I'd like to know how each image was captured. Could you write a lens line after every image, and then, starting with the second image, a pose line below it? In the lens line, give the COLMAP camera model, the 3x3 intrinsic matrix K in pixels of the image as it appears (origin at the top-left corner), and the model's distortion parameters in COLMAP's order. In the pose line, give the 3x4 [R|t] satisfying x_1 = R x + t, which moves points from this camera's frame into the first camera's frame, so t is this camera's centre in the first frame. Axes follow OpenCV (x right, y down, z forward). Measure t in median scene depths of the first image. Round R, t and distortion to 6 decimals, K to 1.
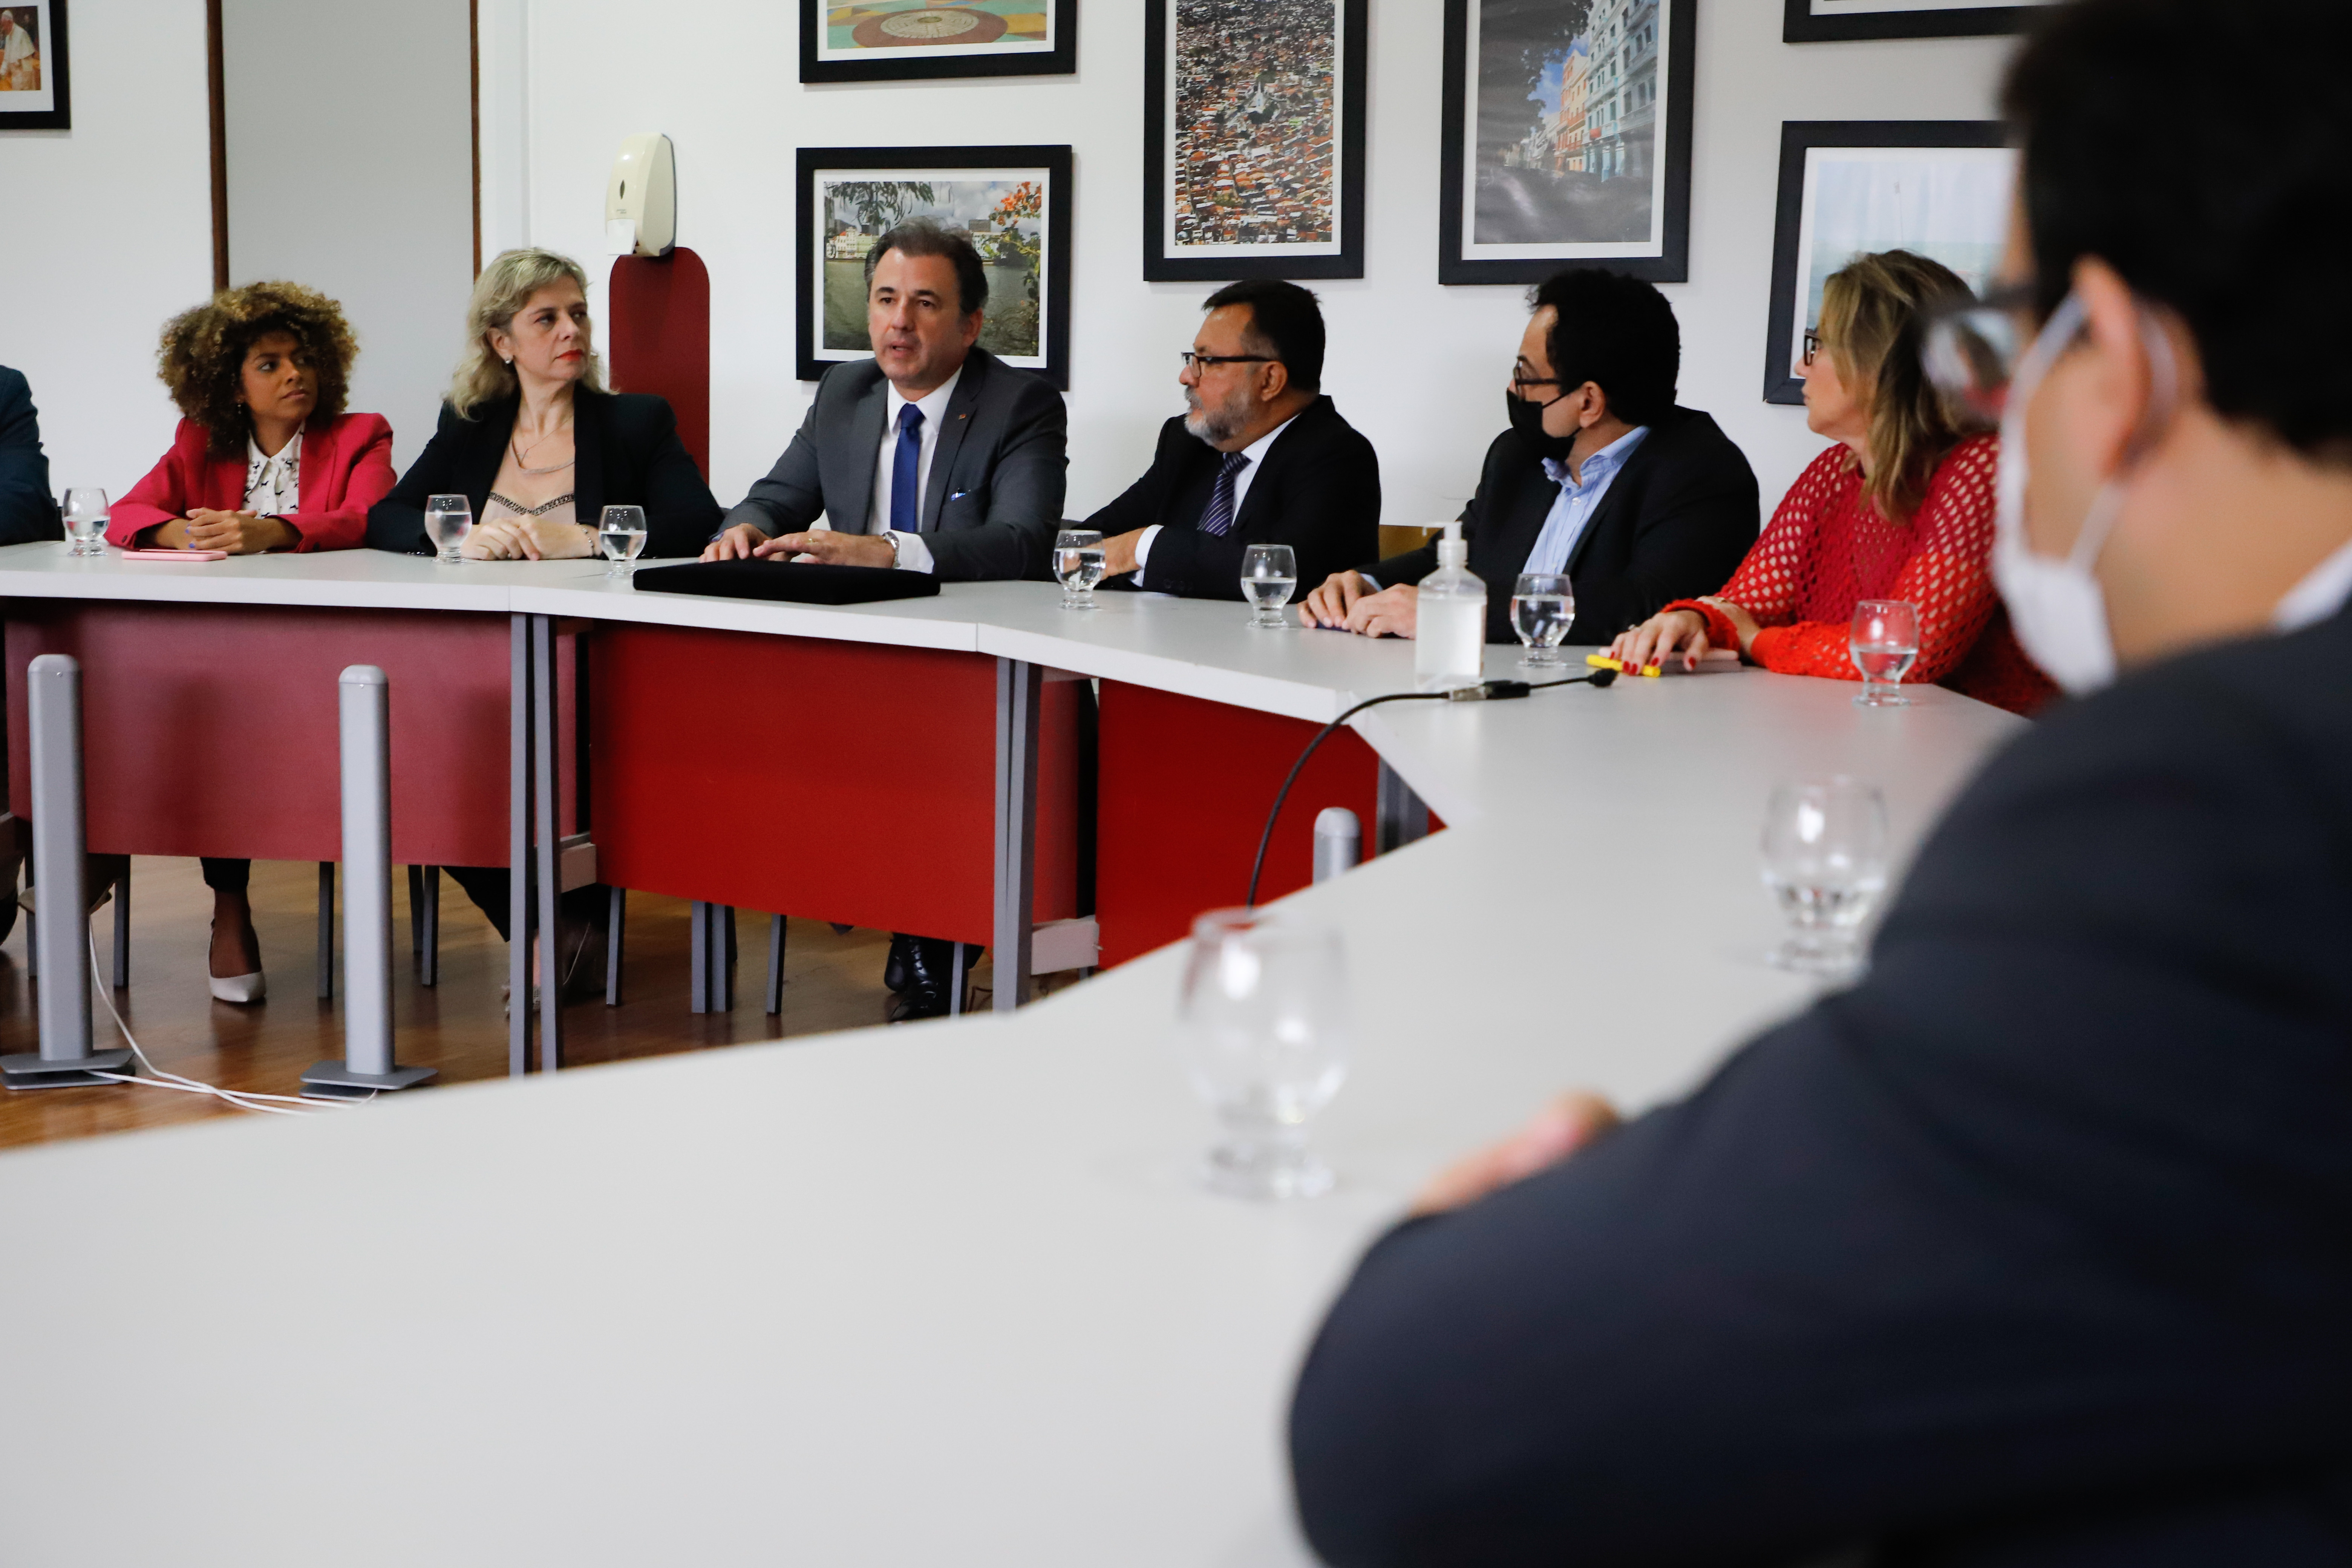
lens RADIAL K [[2970.4, 0, 1176.0], [0, 2970.4, 784.0], [0, 0, 1]] dist [0.028452, -0.000645]
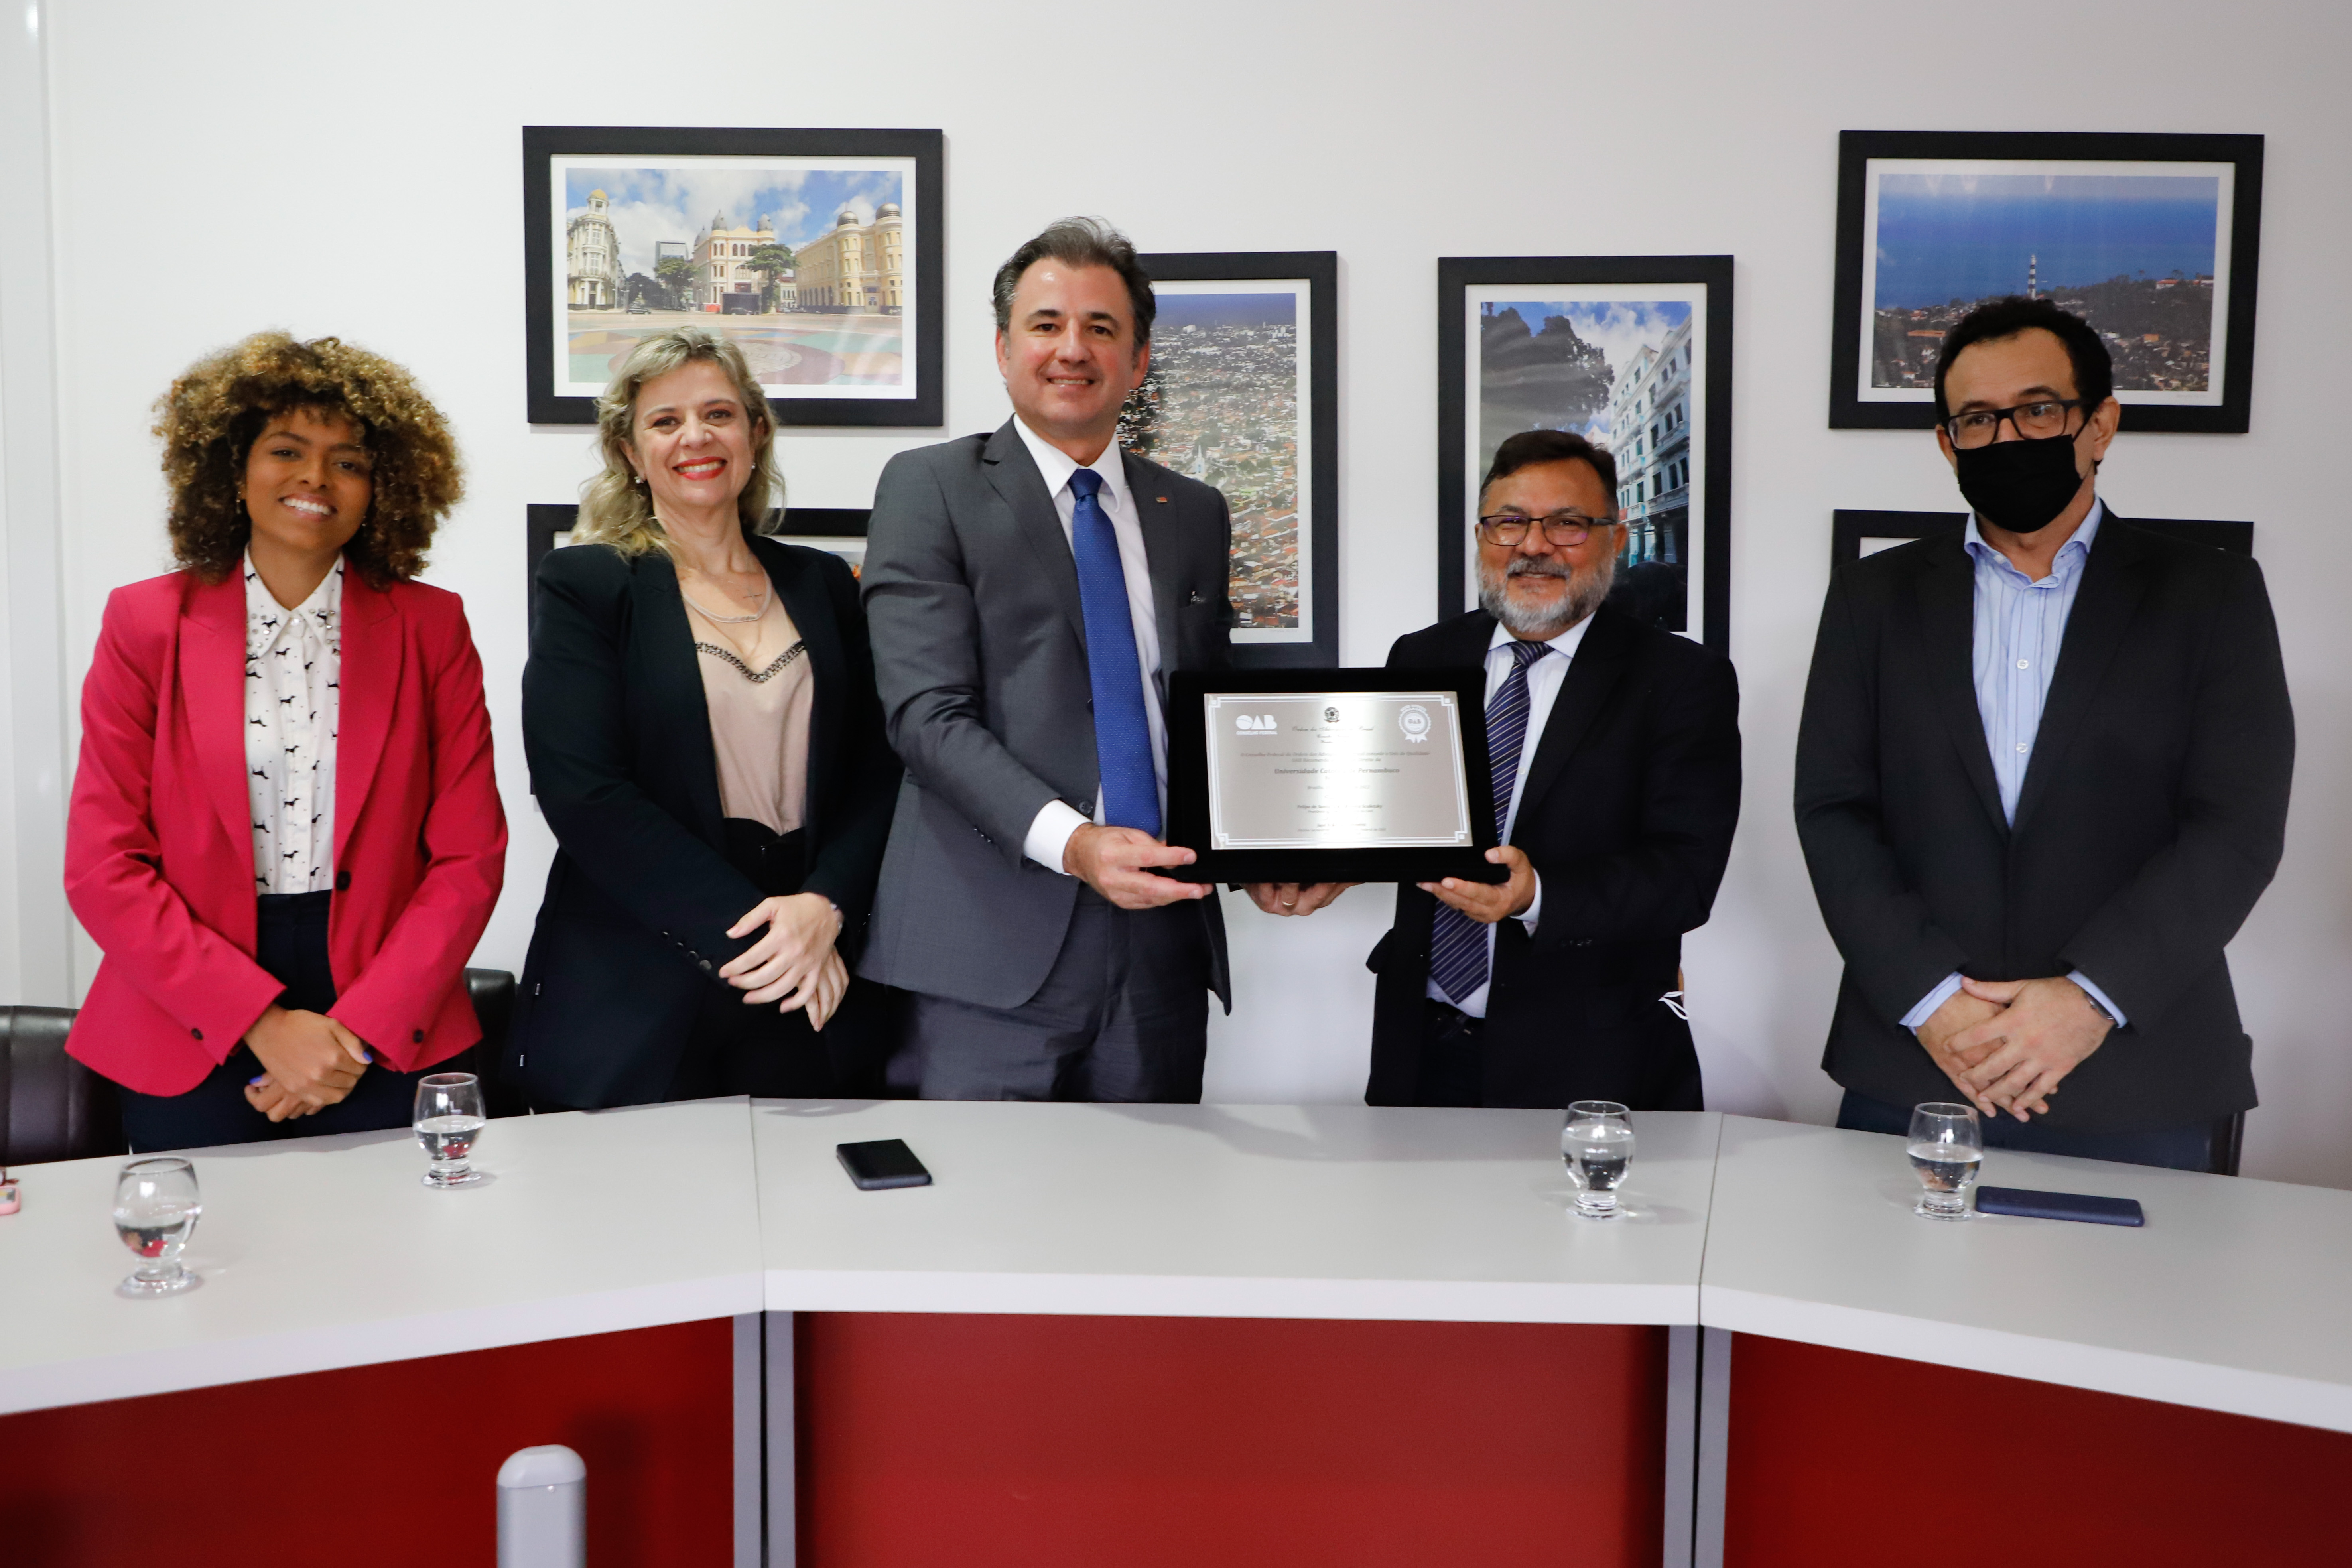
lens RADIAL K [[2367.9, 0, 1191.7], [0, 2367.9, 778.2], [0, 0, 1]] dist [0.008796, 0.005519]
pose [[0.855140, -0.053581, 0.515620, -0.335358], [0.084202, 0.995792, -0.036168, -0.114912], [-0.511512, 0.074345, 0.856054, 0.418729]]
